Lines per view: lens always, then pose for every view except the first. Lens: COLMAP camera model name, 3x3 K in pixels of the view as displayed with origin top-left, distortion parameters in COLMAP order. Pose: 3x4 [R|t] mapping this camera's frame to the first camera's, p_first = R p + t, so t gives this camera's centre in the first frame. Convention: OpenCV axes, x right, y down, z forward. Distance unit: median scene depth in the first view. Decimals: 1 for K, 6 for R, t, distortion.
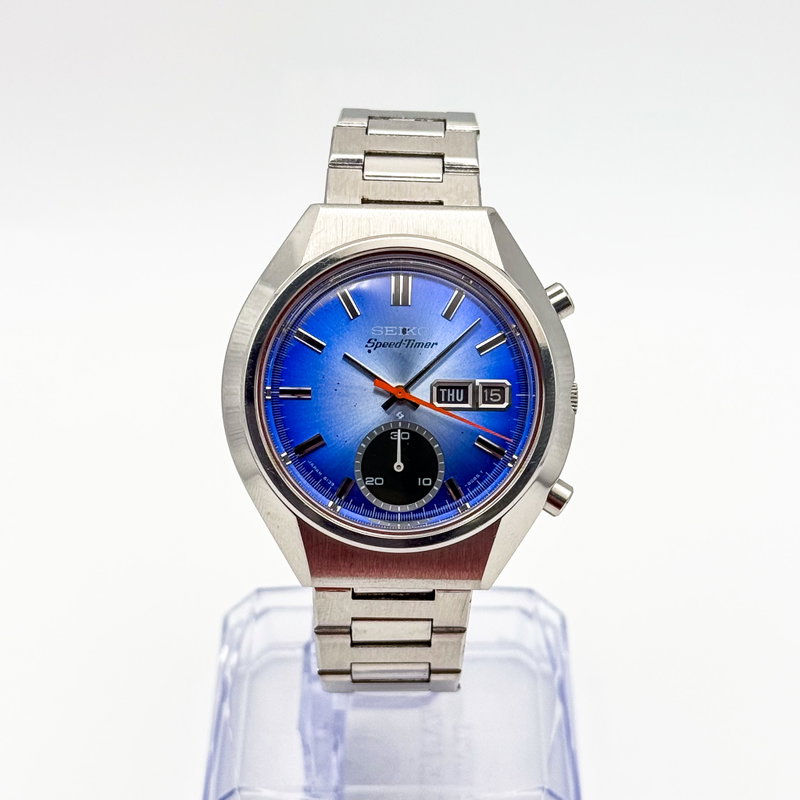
lens RADIAL K [[2245.6, 0, 403.8], [0, 2245.6, 397.2], [0, 0, 1]] dist [0.064570, 0.000000]
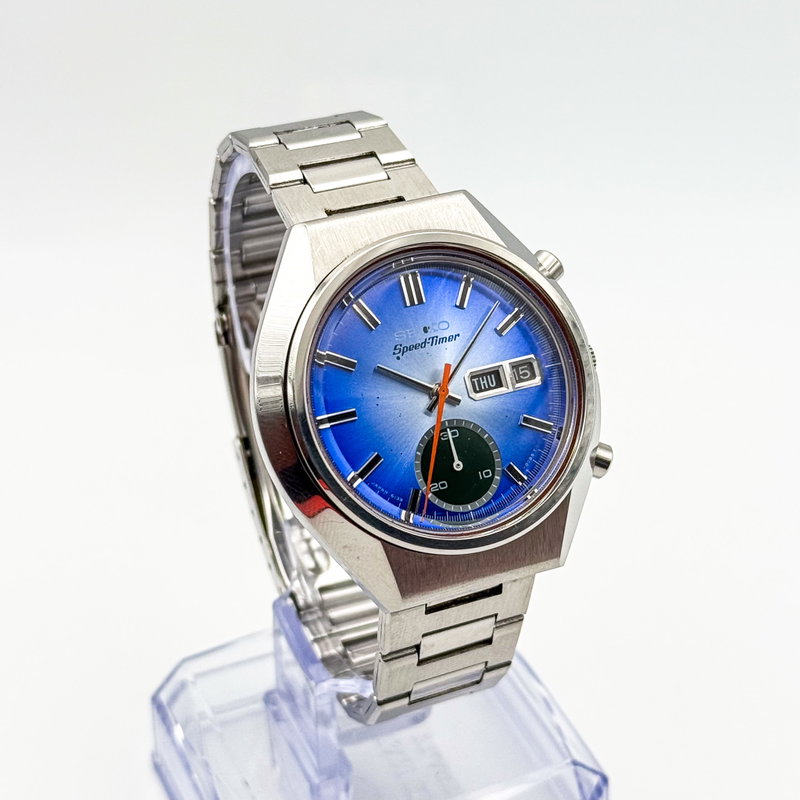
lens RADIAL K [[2245.6, 0, 400.7], [0, 2245.6, 402.3], [0, 0, 1]] dist [0.064570, 0.000000]
pose [[0.914747, -0.234933, 0.328702, -0.336109], [0.241409, 0.970183, 0.021601, -0.022524], [-0.323976, 0.059592, 0.944187, 0.087398]]
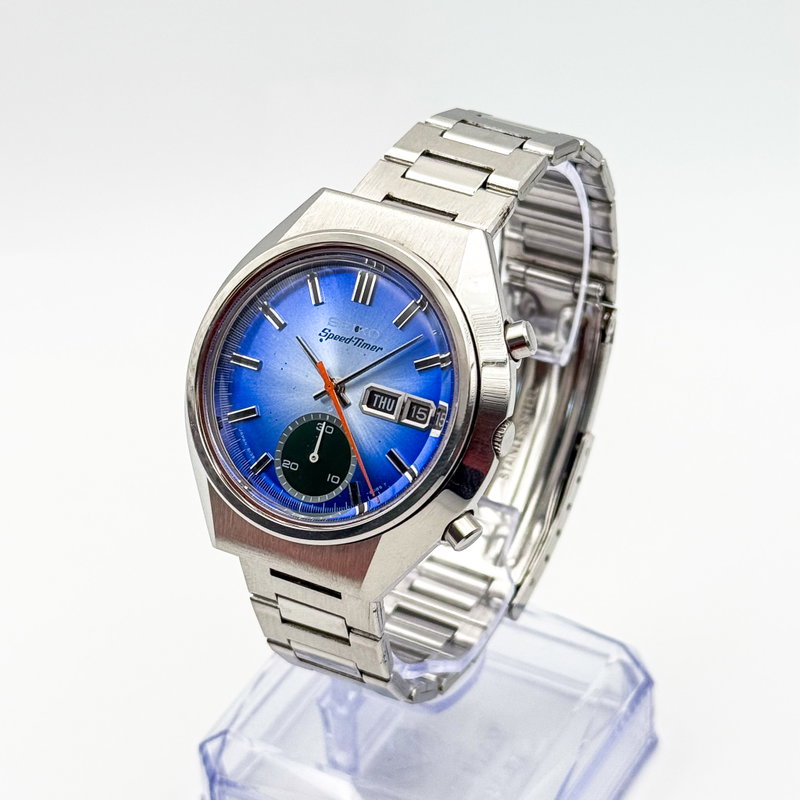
lens RADIAL K [[2245.6, 0, 400.1], [0, 2245.6, 400.0], [0, 0, 1]] dist [0.064570, 0.000000]
pose [[0.871299, 0.249077, -0.422845, 0.447887], [-0.245097, 0.967333, 0.064769, -0.068258], [0.425164, 0.047205, 0.903884, 0.104399]]
